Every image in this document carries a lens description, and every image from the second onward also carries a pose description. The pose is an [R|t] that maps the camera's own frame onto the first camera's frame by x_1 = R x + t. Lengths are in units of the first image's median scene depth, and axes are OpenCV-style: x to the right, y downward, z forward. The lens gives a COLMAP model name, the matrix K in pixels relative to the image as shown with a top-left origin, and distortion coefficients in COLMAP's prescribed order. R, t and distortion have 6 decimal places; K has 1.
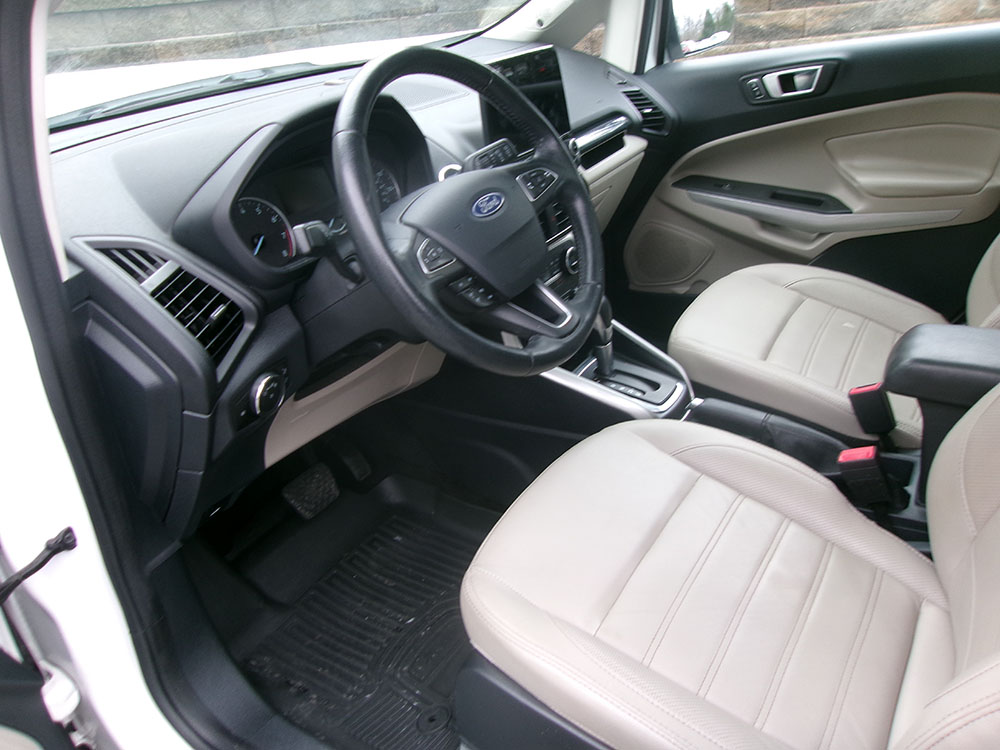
lens RADIAL K [[777.4, 0, 491.8], [0, 777.4, 373.2], [0, 0, 1]] dist [-0.029702, 0.051201]
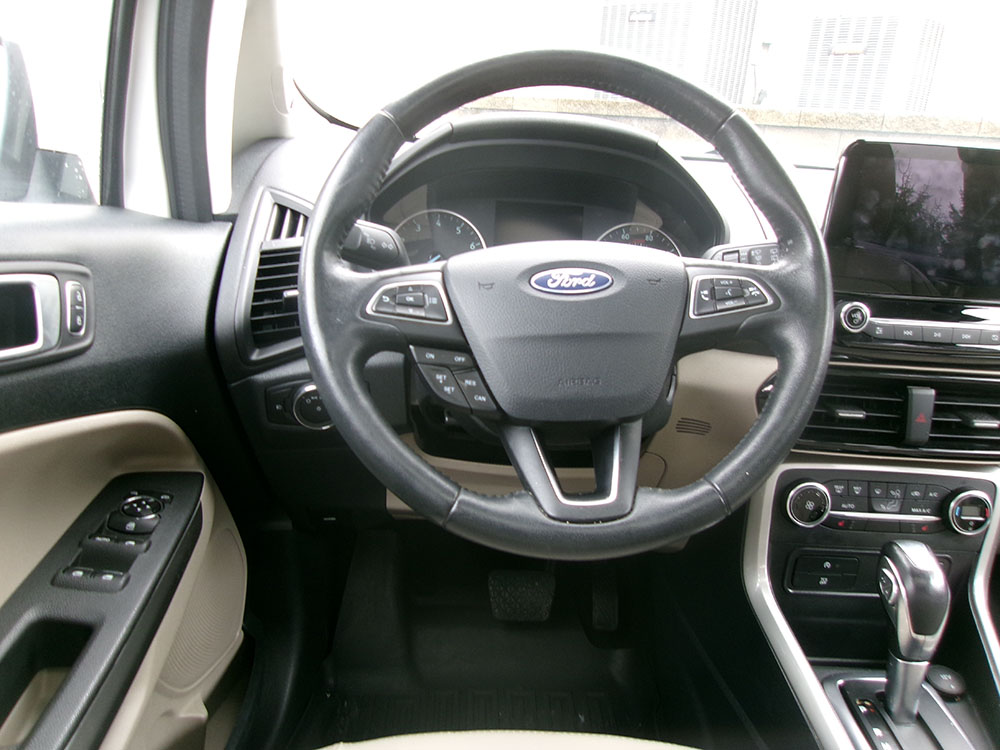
lens RADIAL K [[777.4, 0, 491.8], [0, 777.4, 373.2], [0, 0, 1]] dist [-0.029702, 0.051201]
pose [[0.553922, 0.365299, -0.748149, 0.248221], [-0.484926, 0.872005, 0.066739, -0.084201], [0.676770, 0.325829, 0.660166, 0.288705]]
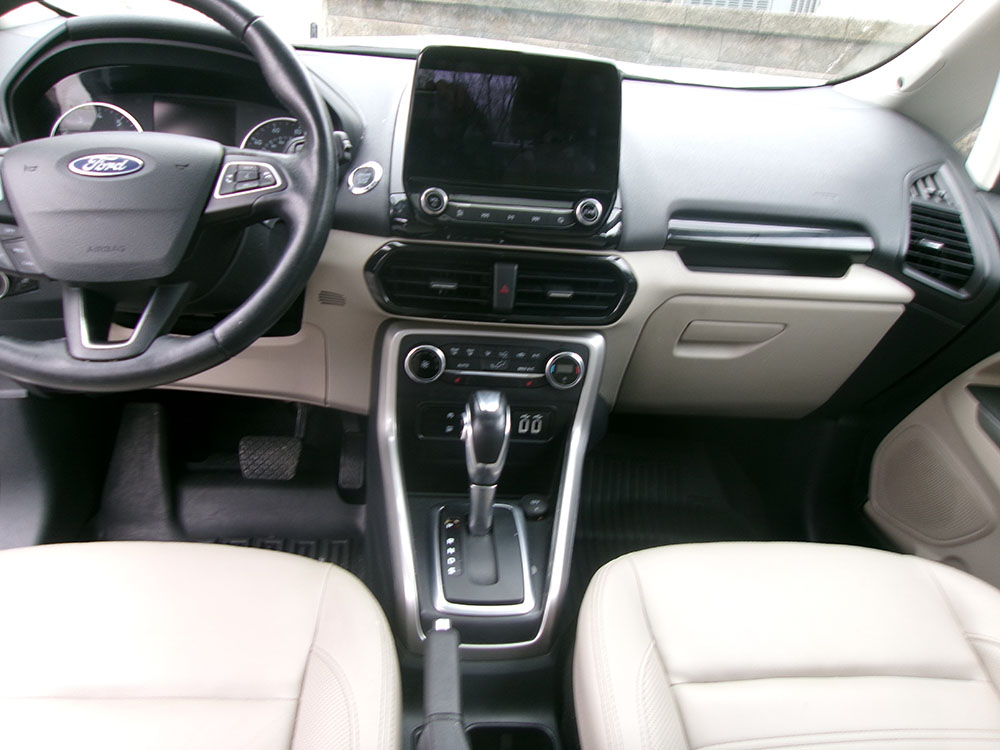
lens RADIAL K [[777.4, 0, 491.8], [0, 777.4, 373.2], [0, 0, 1]] dist [-0.029702, 0.051201]
pose [[0.597012, 0.449580, -0.664421, 0.440860], [-0.487444, 0.861087, 0.144664, -0.178026], [0.637163, 0.237502, 0.733224, 0.381138]]
